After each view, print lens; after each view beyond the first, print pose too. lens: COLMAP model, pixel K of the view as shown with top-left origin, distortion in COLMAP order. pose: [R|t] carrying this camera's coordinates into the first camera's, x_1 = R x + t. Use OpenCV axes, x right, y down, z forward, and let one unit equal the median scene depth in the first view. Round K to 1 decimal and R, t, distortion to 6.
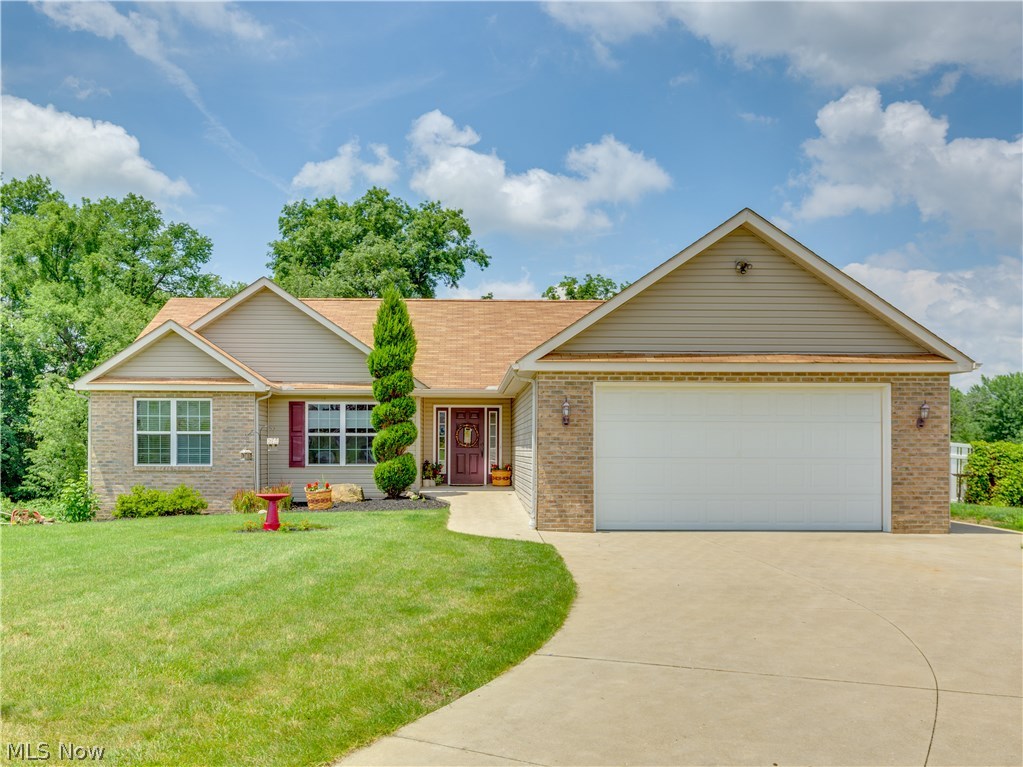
lens RADIAL K [[745.0, 0, 511.5], [0, 745.0, 383.5], [0, 0, 1]] dist [-0.002458, -0.000575]
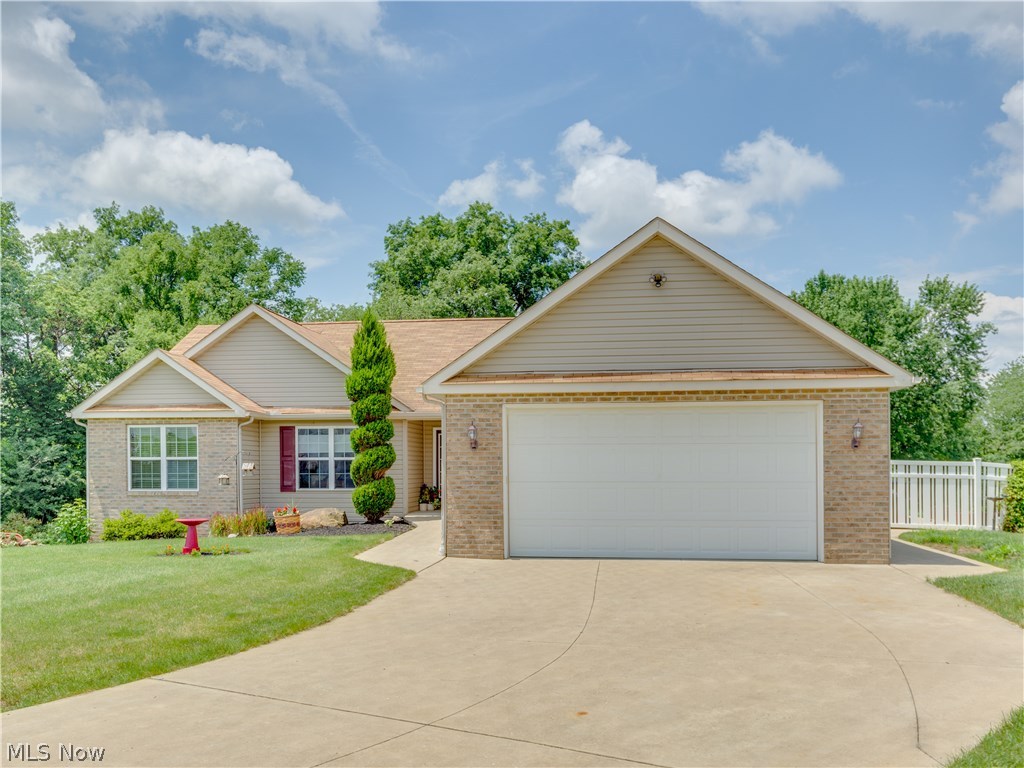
lens RADIAL K [[774.8, 0, 513.2], [0, 774.8, 407.7], [0, 0, 1]] dist [-0.000943, -0.003146]
pose [[0.991932, -0.015639, -0.125801, 0.163645], [0.016481, 0.999848, 0.005661, -0.001995], [0.125694, -0.007689, 0.992039, 0.001016]]
